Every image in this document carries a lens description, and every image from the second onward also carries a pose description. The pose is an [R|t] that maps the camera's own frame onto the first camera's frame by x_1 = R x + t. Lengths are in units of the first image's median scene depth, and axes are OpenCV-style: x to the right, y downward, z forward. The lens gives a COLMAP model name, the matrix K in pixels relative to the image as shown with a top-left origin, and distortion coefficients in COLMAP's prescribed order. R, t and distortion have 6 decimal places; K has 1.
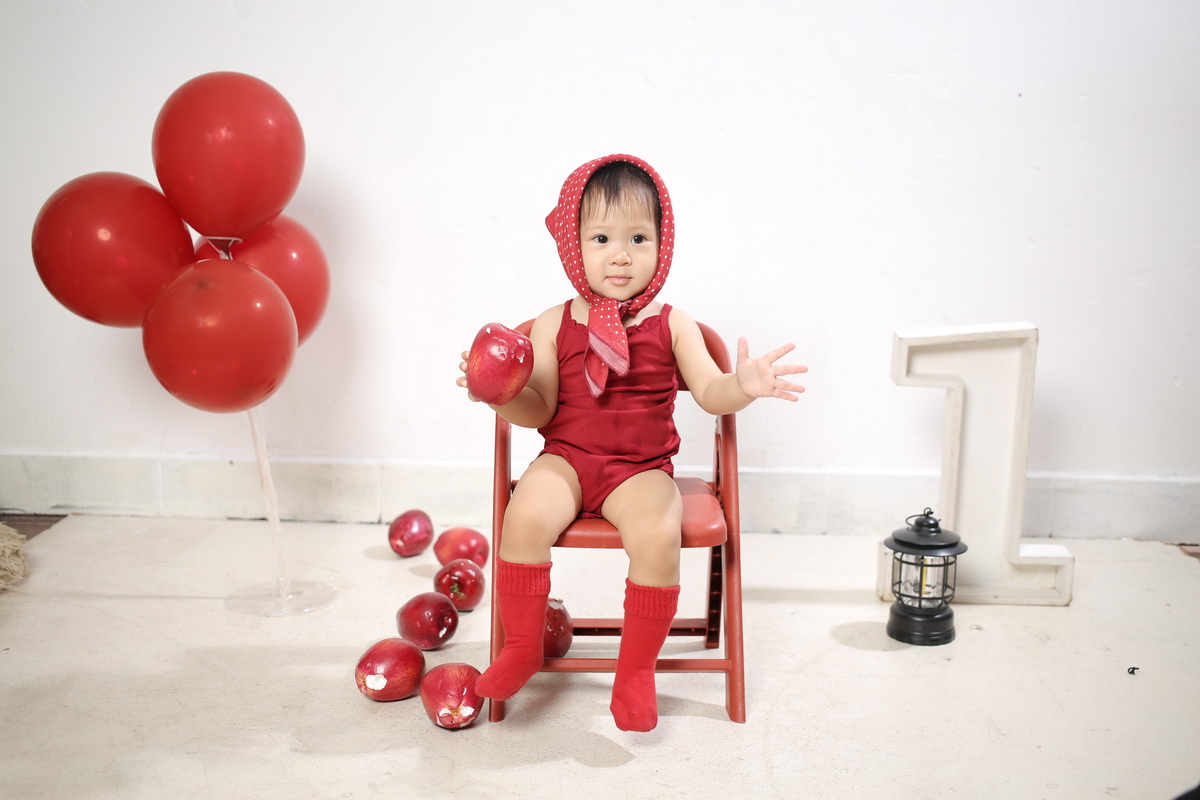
lens RADIAL K [[1335.5, 0, 599.4], [0, 1335.5, 396.7], [0, 0, 1]] dist [-0.061253, 0.113316]
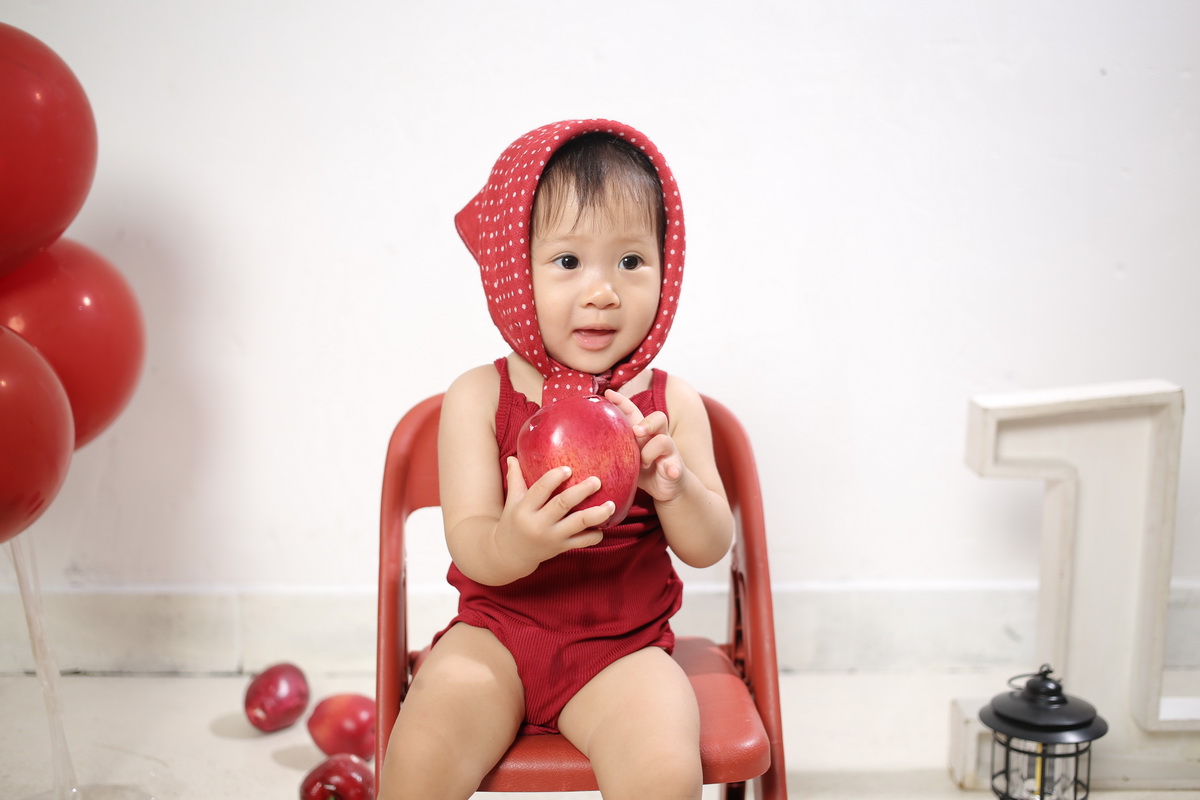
lens RADIAL K [[1335.5, 0, 599.4], [0, 1335.5, 396.7], [0, 0, 1]] dist [-0.061253, 0.113316]
pose [[0.998494, -0.019937, 0.051117, -0.005743], [0.022005, 0.998949, -0.040200, -0.026955], [-0.050262, 0.041264, 0.997883, 0.331268]]
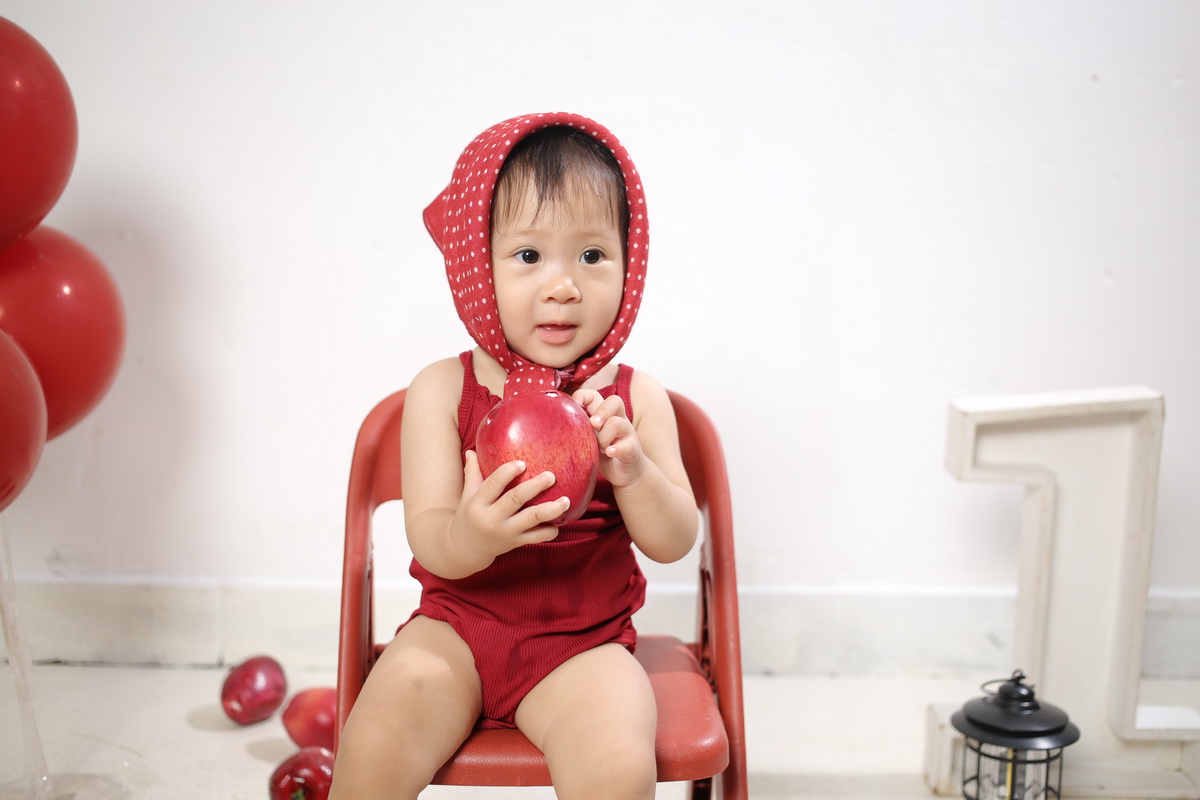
lens RADIAL K [[1335.5, 0, 599.4], [0, 1335.5, 396.7], [0, 0, 1]] dist [-0.061253, 0.113316]
pose [[0.999033, -0.003011, 0.043866, 0.010852], [0.004882, 0.999080, -0.042609, -0.023769], [-0.043697, 0.042782, 0.998128, 0.332337]]
